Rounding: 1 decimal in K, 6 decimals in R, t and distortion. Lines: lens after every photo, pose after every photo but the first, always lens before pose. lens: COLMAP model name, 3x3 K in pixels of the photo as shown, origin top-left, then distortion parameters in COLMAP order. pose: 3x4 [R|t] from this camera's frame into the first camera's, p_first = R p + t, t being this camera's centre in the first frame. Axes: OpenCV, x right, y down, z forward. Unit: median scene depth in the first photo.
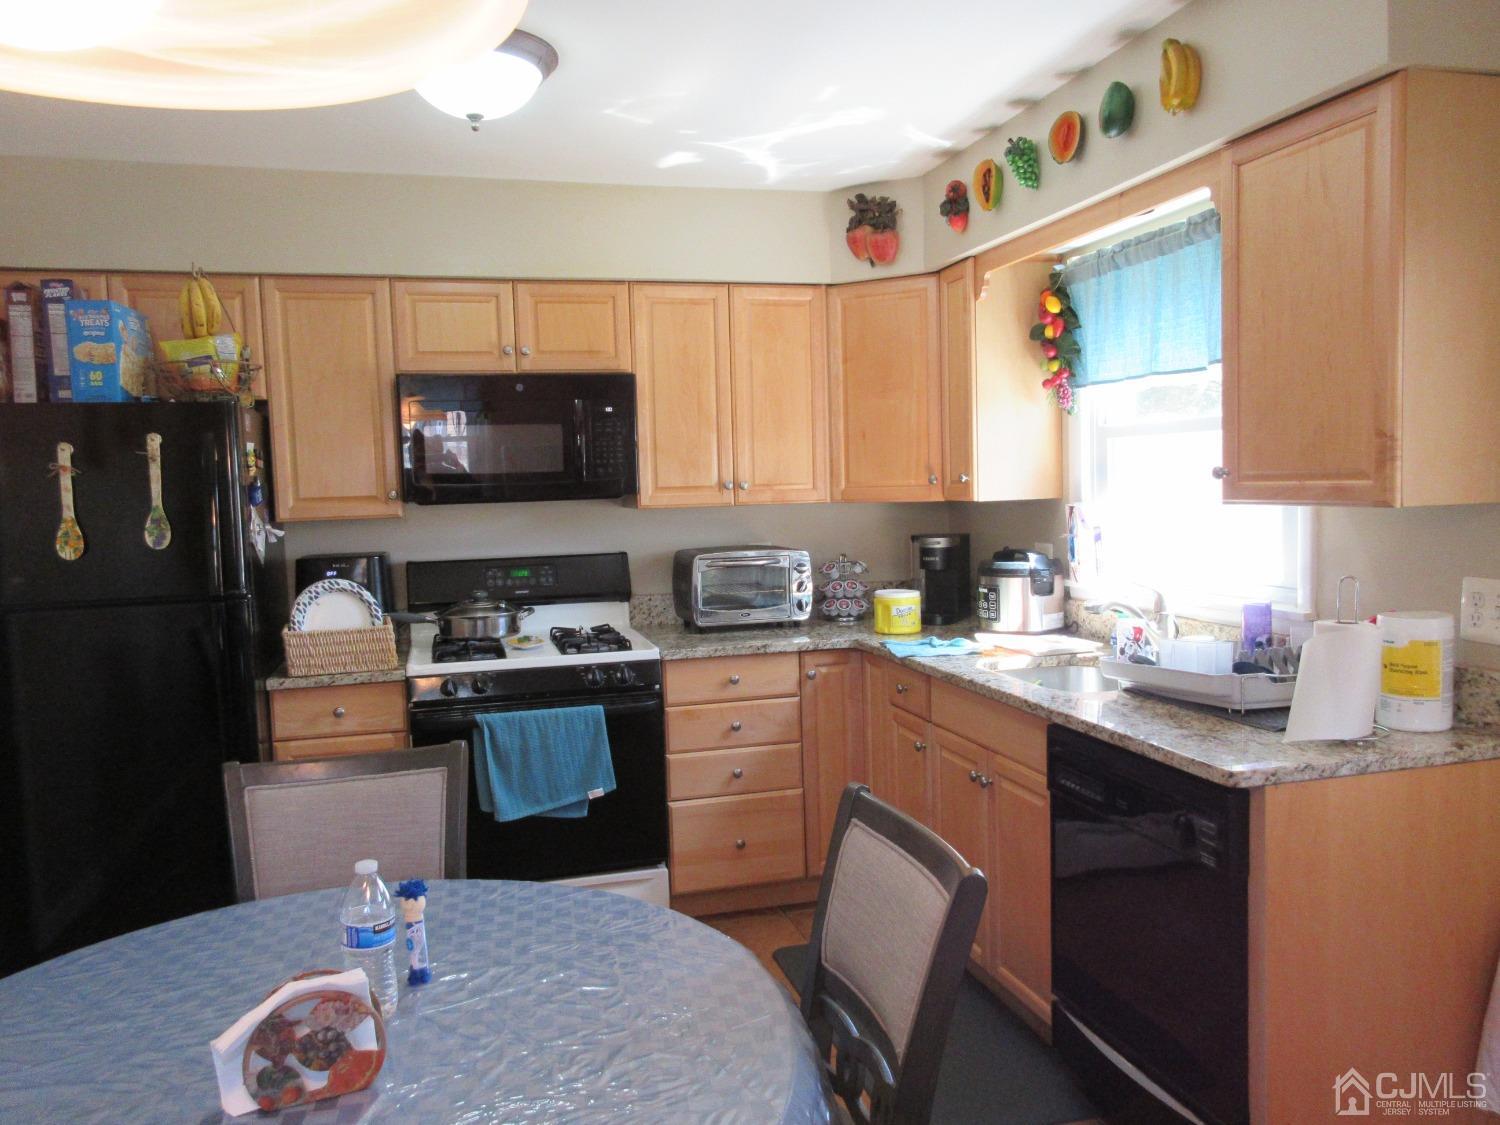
lens RADIAL K [[1123.9, 0, 747.0], [0, 1123.9, 568.1], [0, 0, 1]] dist [0.025437, 0.005256]
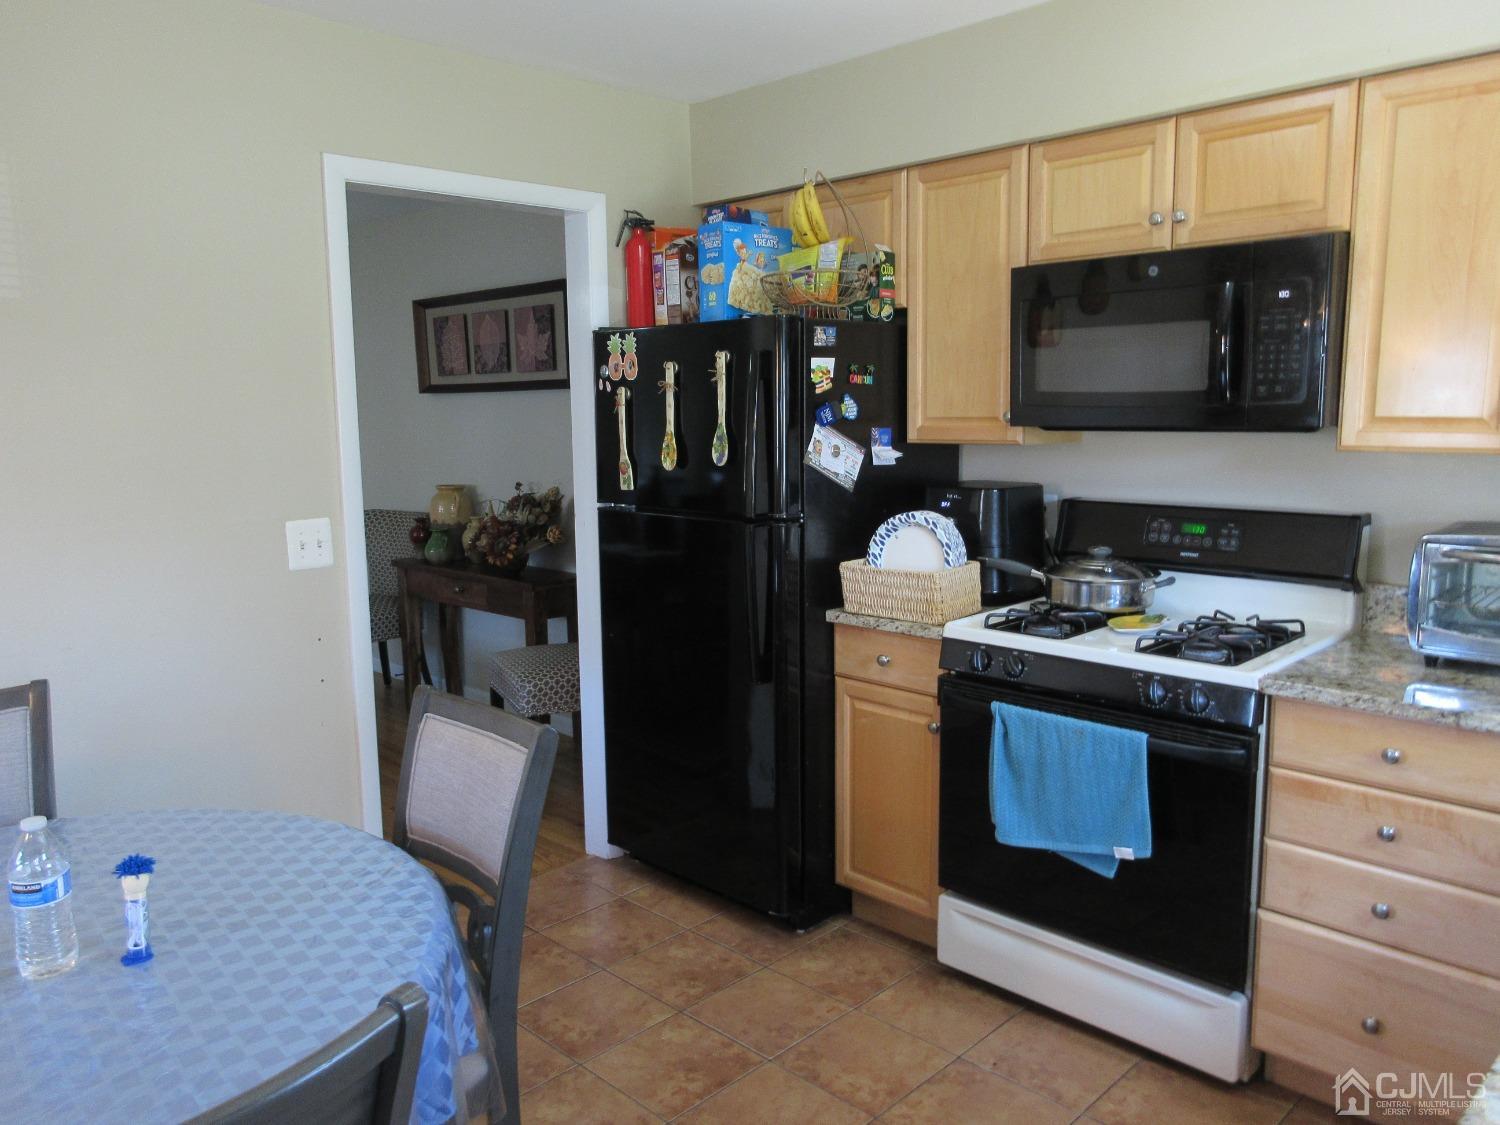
lens RADIAL K [[1123.9, 0, 750.6], [0, 1123.9, 572.1], [0, 0, 1]] dist [0.025437, 0.005256]
pose [[0.504327, 0.152783, -0.849889, 0.309625], [-0.072924, 0.988243, 0.134381, -0.050272], [0.860428, -0.005795, 0.509539, 0.419438]]
